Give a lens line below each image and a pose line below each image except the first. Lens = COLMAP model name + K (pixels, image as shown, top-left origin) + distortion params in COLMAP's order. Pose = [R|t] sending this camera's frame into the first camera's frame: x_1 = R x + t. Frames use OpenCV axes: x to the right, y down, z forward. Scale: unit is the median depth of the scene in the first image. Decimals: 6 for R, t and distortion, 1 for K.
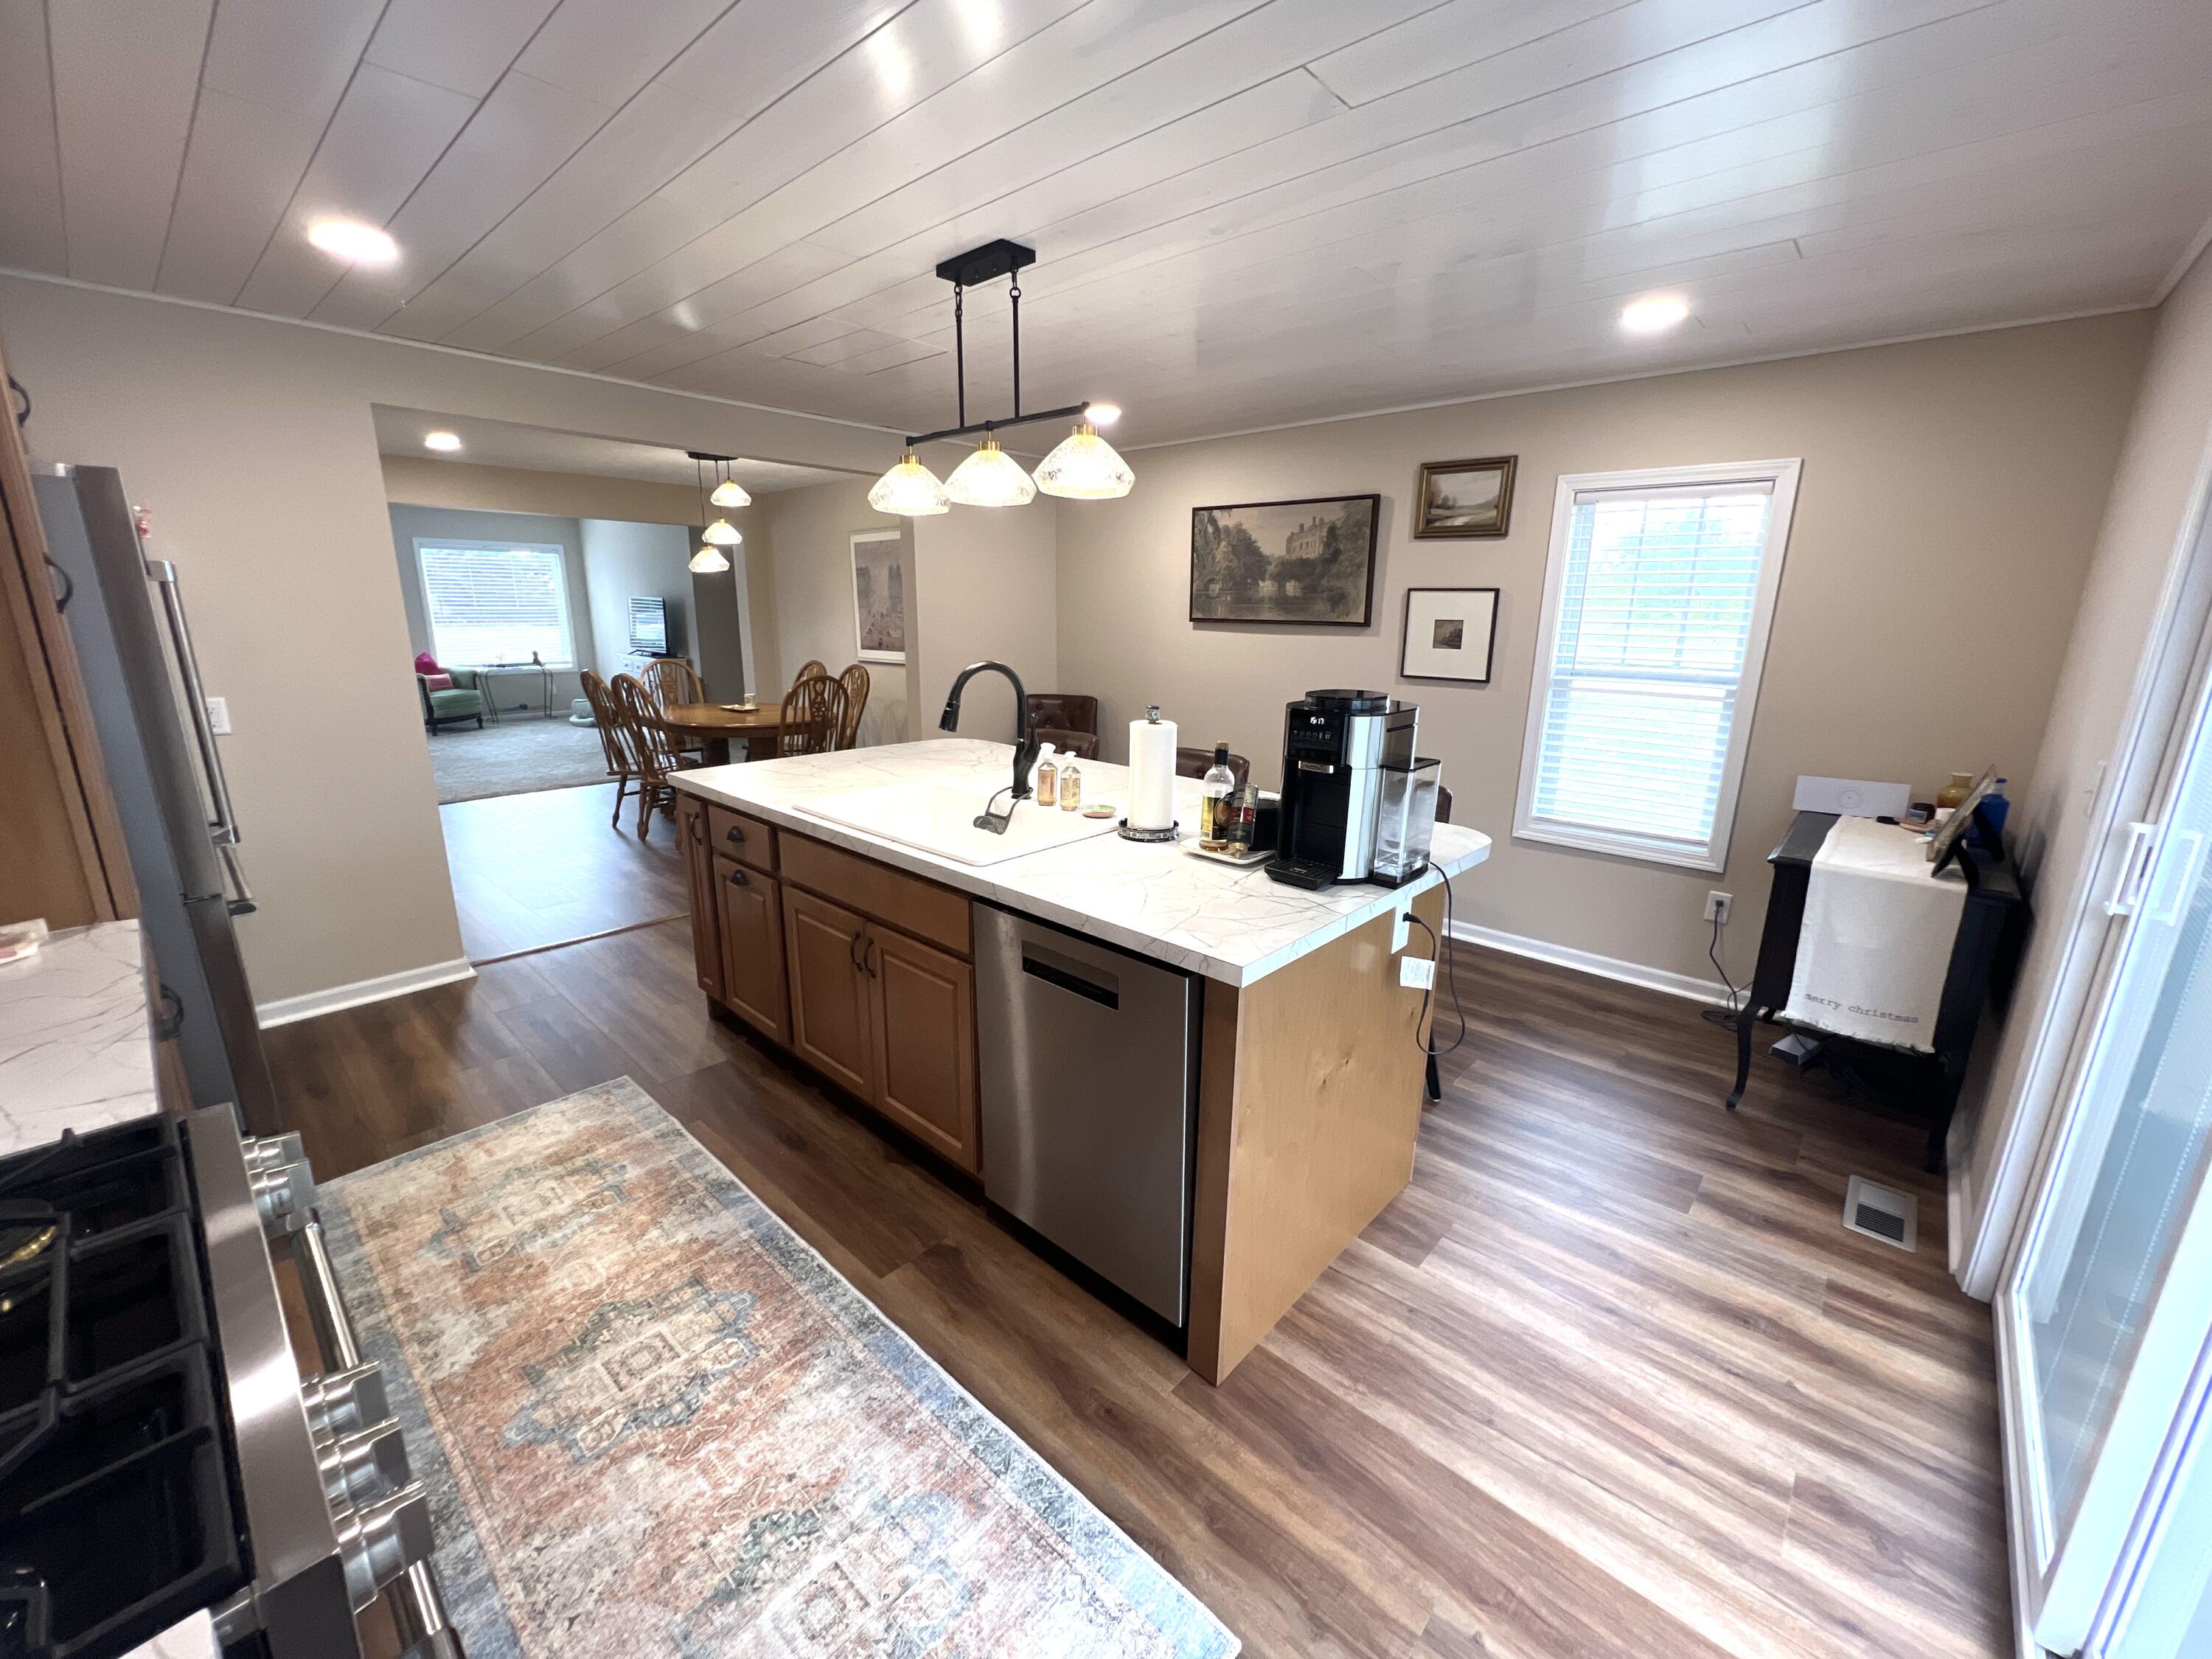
lens RADIAL K [[887.7, 0, 1105.8], [0, 887.7, 826.3], [0, 0, 1]] dist [-0.001854, -0.000435]
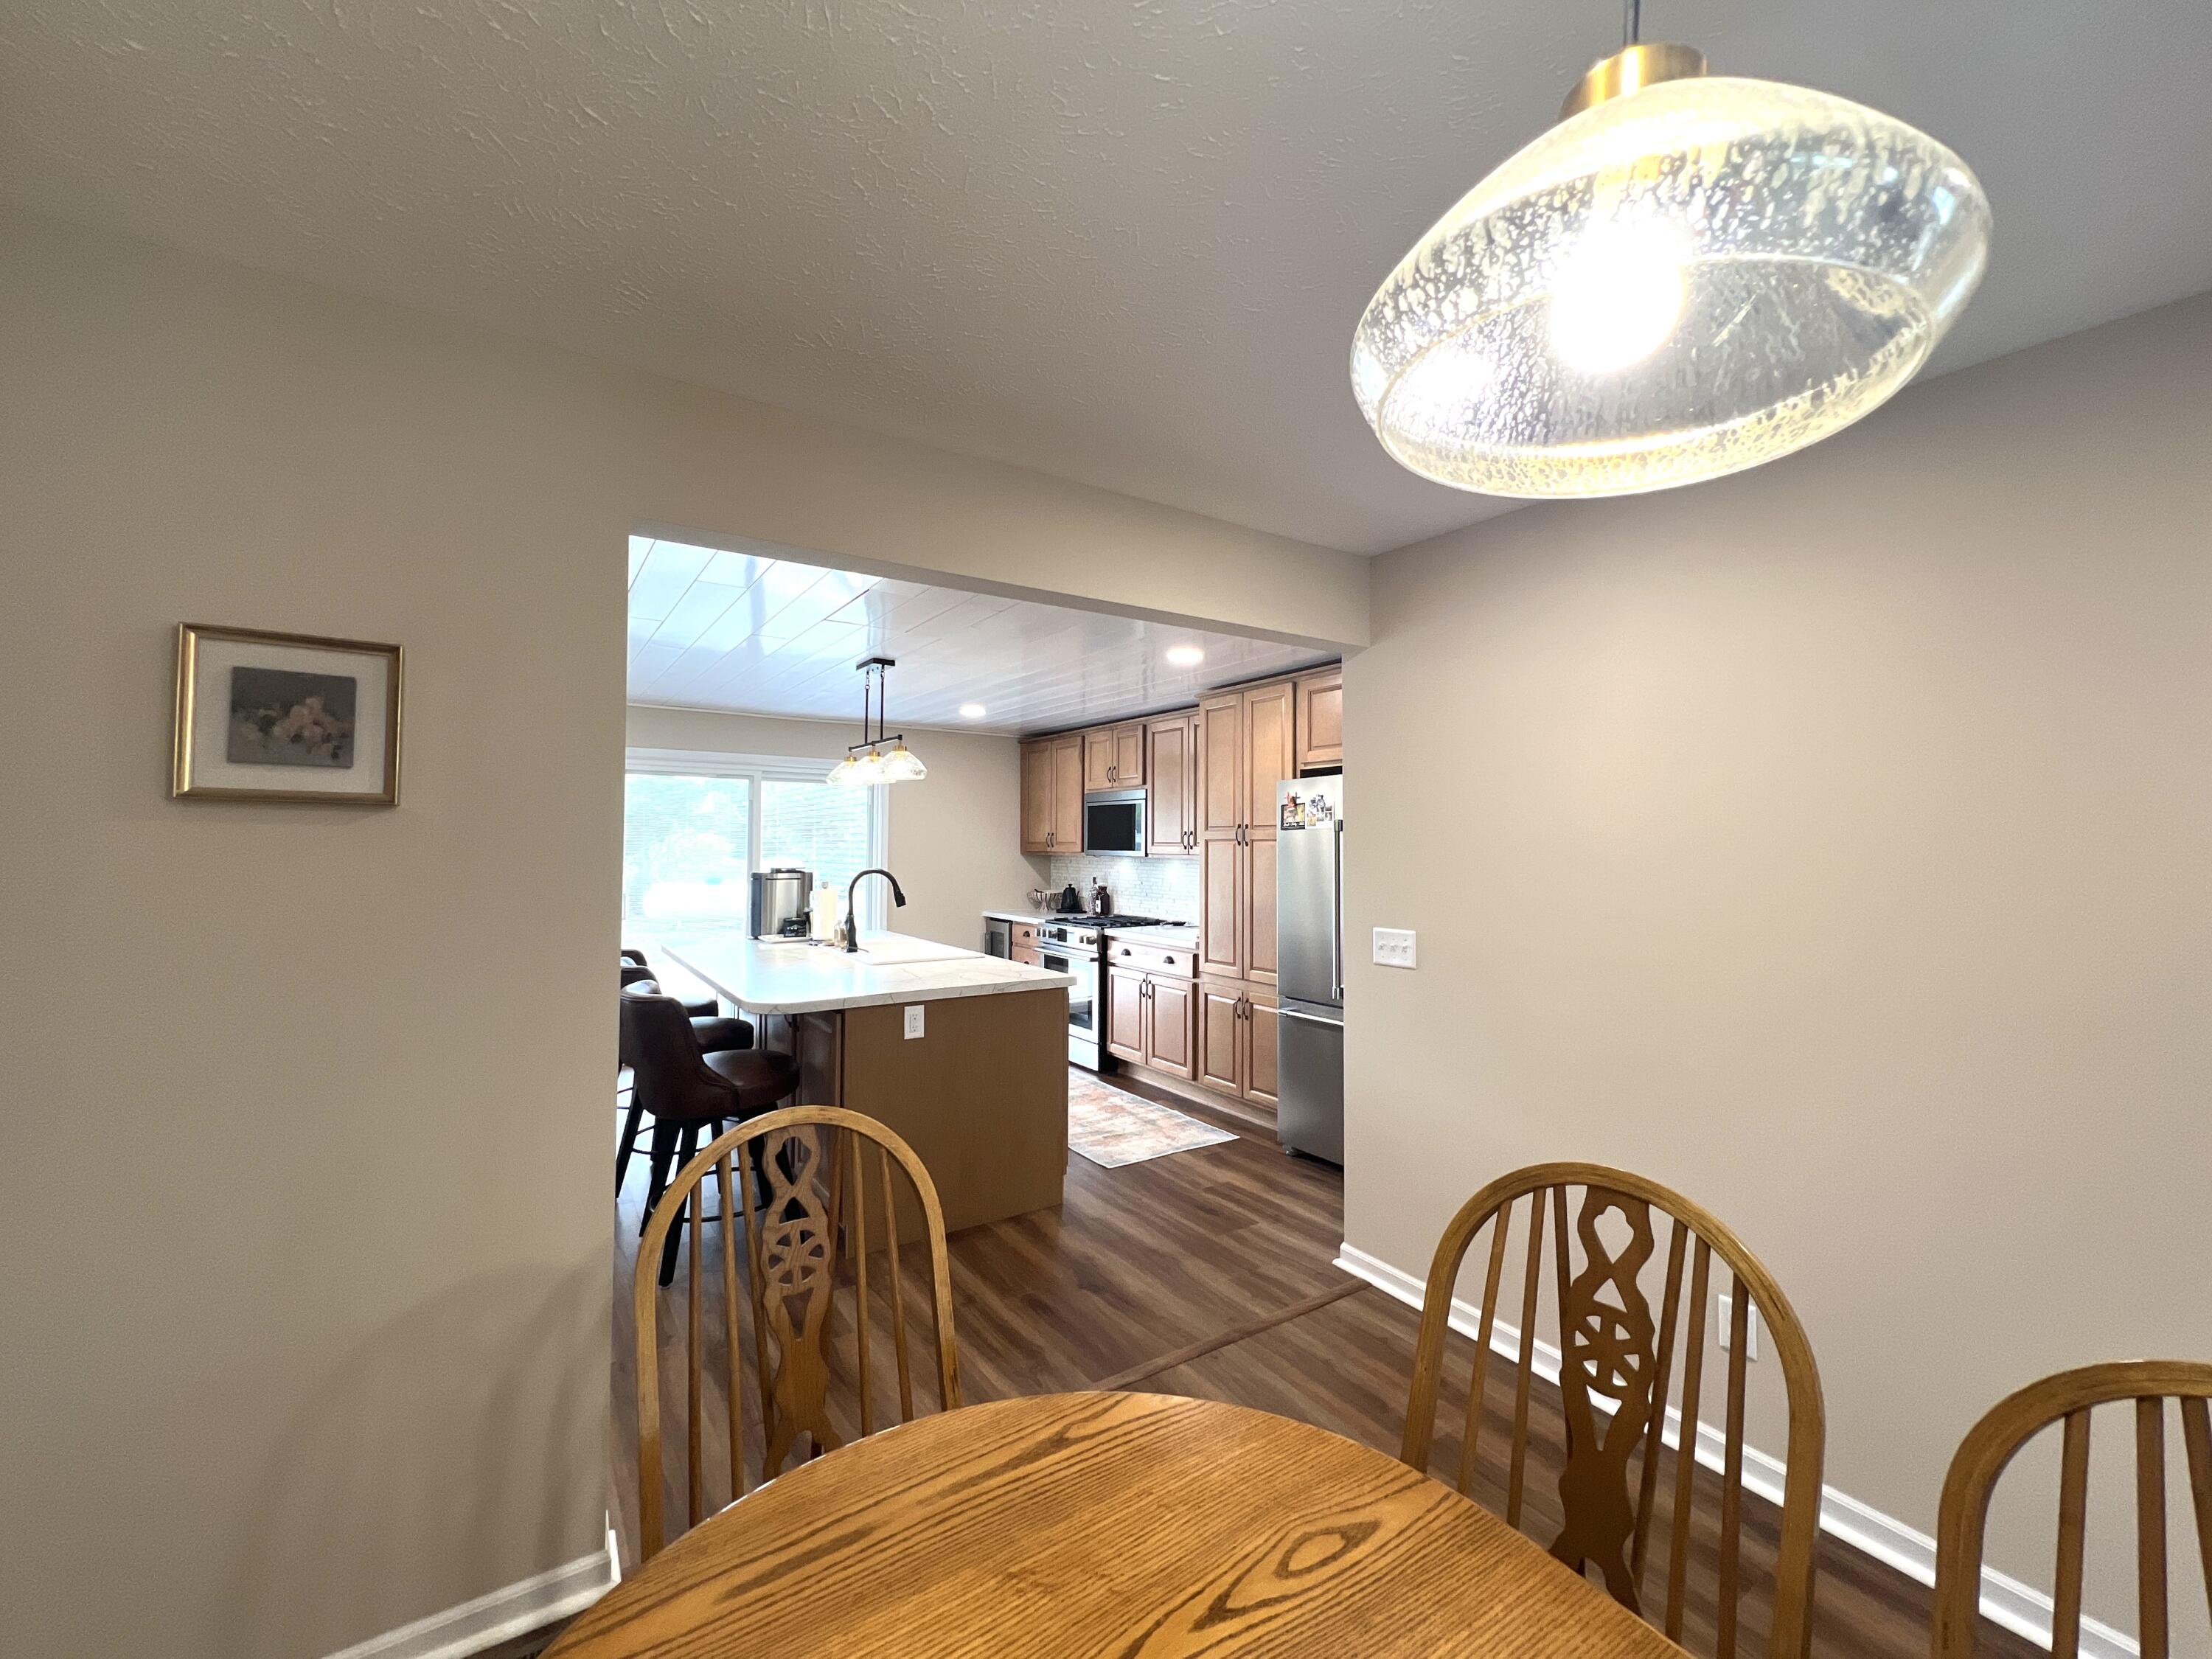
lens RADIAL K [[887.7, 0, 1111.8], [0, 887.7, 825.6], [0, 0, 1]] dist [-0.001854, -0.000435]
pose [[-0.973134, -0.013818, 0.229826, -0.636241], [0.039180, 0.973701, 0.224438, -0.411826], [-0.226883, 0.227412, -0.946999, 1.624784]]
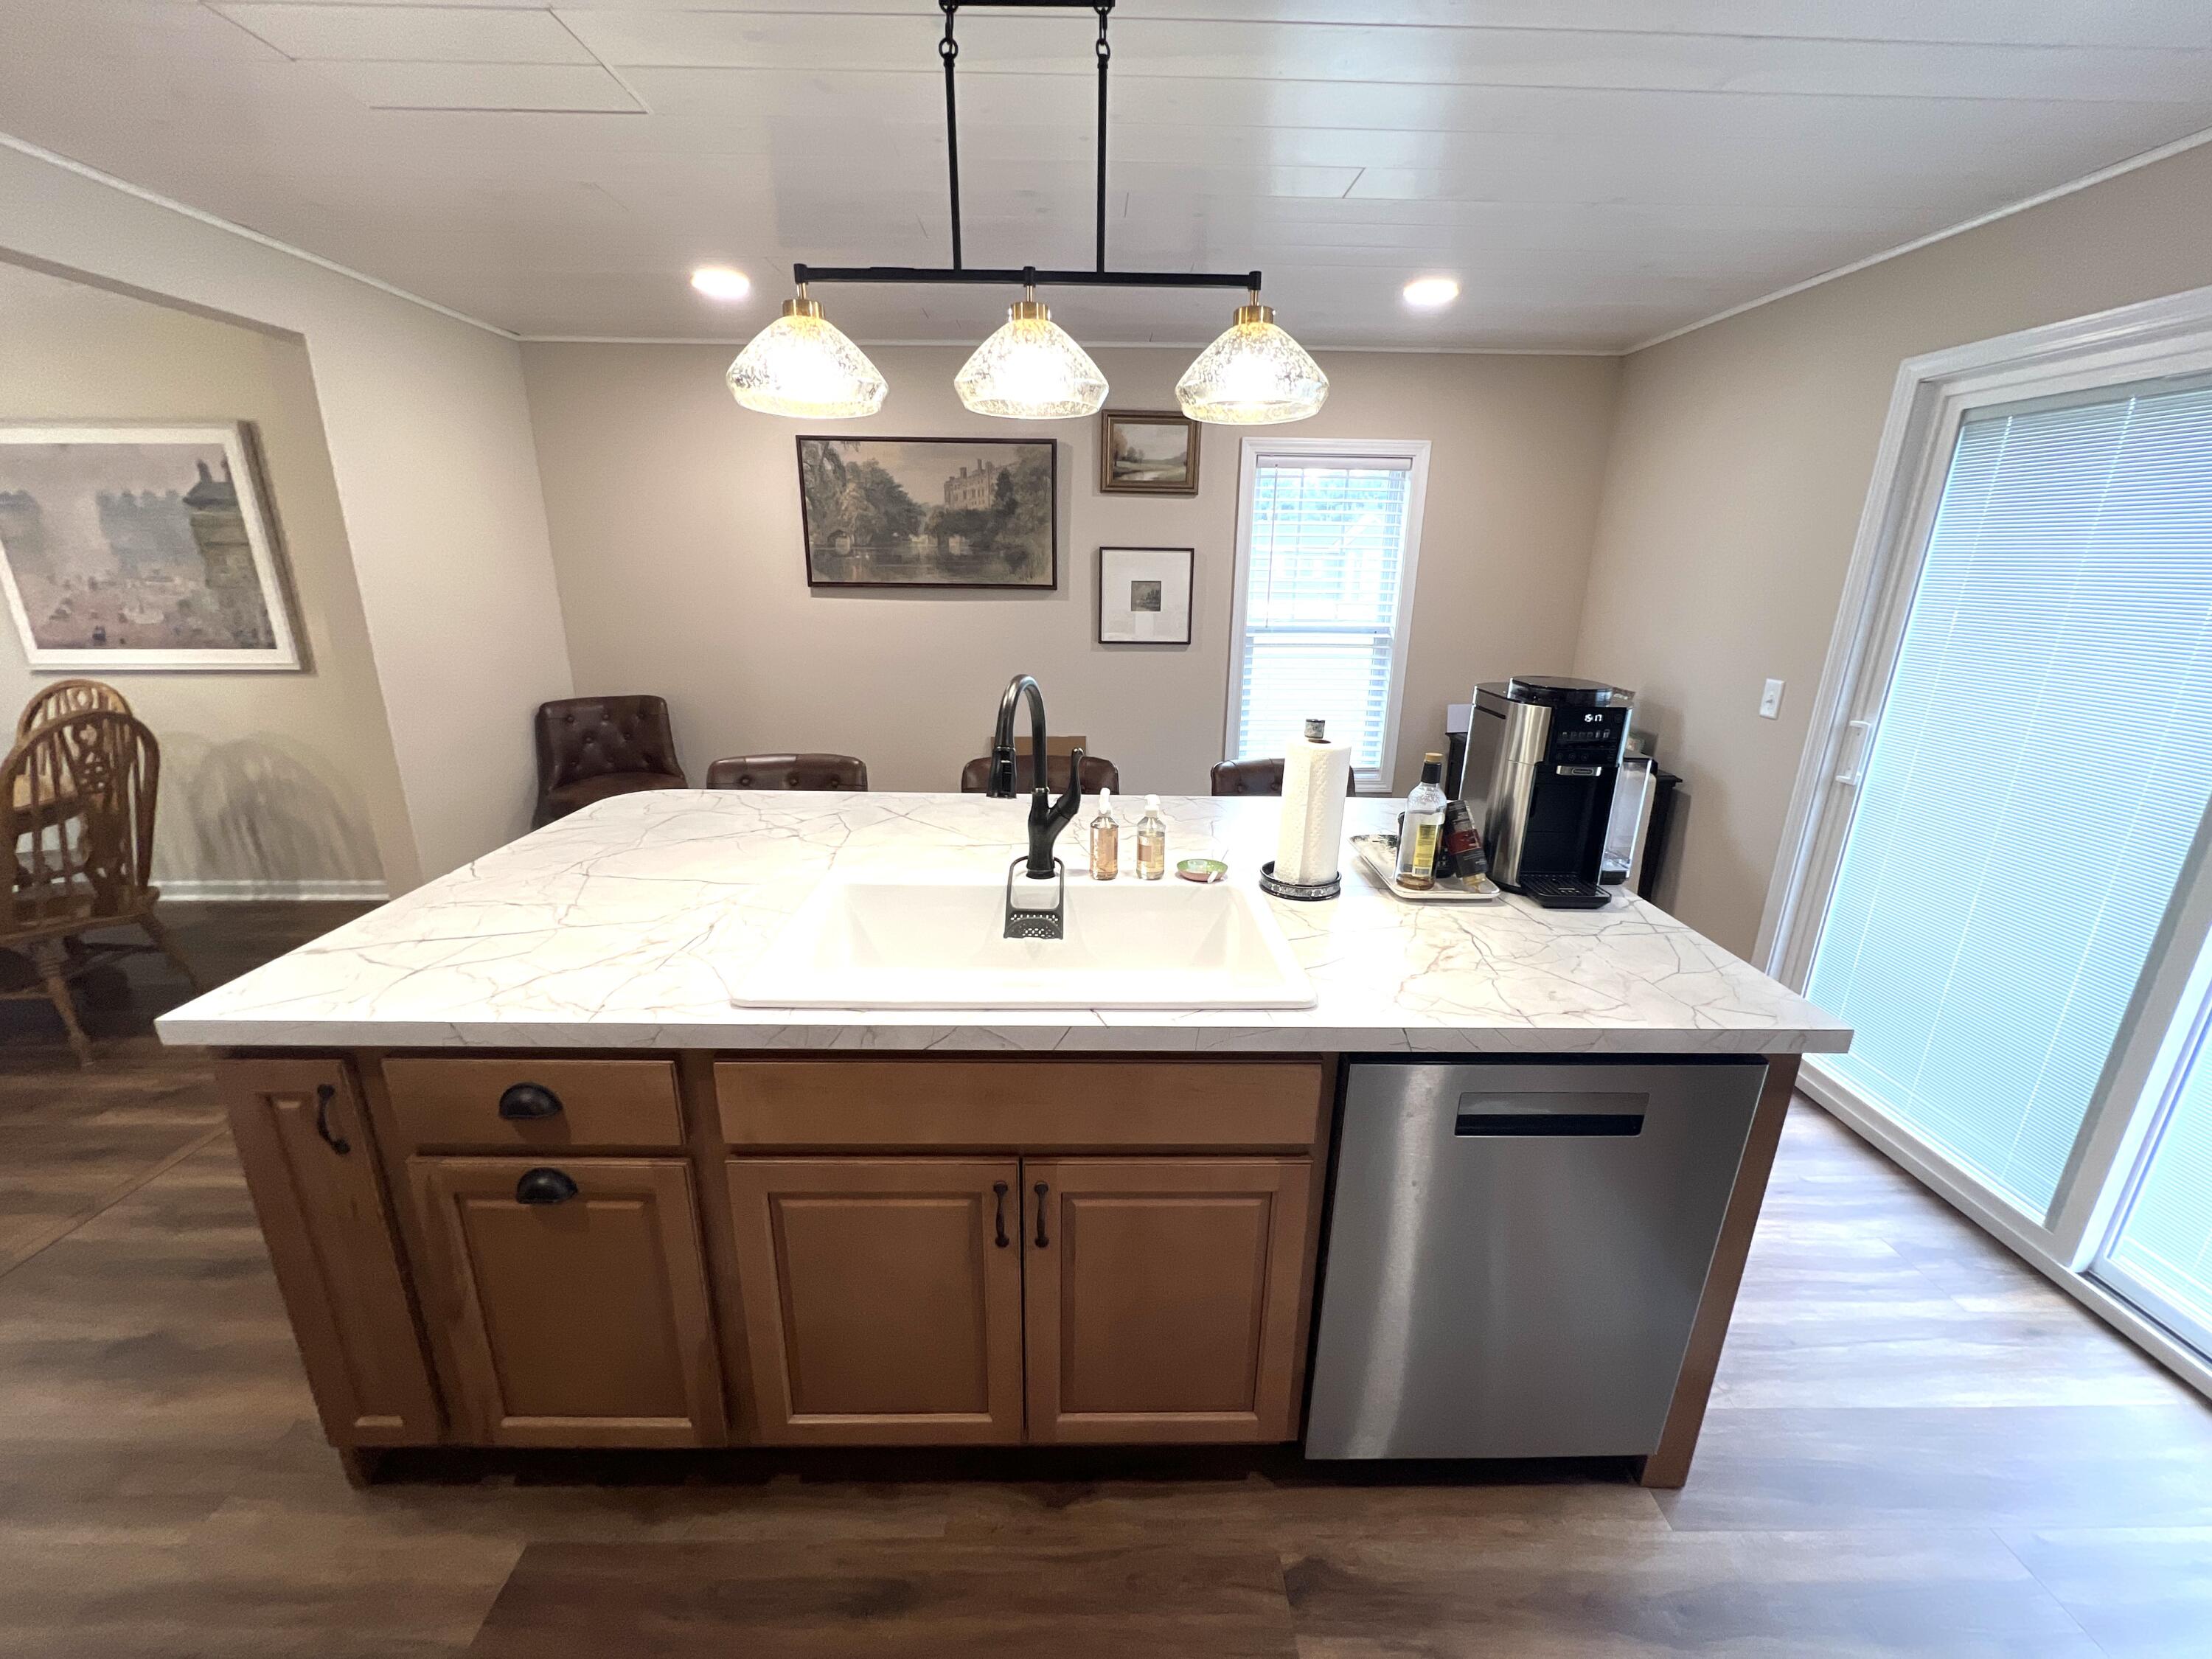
lens RADIAL K [[887.7, 0, 1100.7], [0, 887.7, 825.6], [0, 0, 1]] dist [-0.001854, -0.000435]
pose [[0.724950, -0.201680, 0.658615, -0.337083], [0.165520, 0.979164, 0.117647, -0.094962], [-0.668619, 0.023726, 0.743227, 0.327507]]
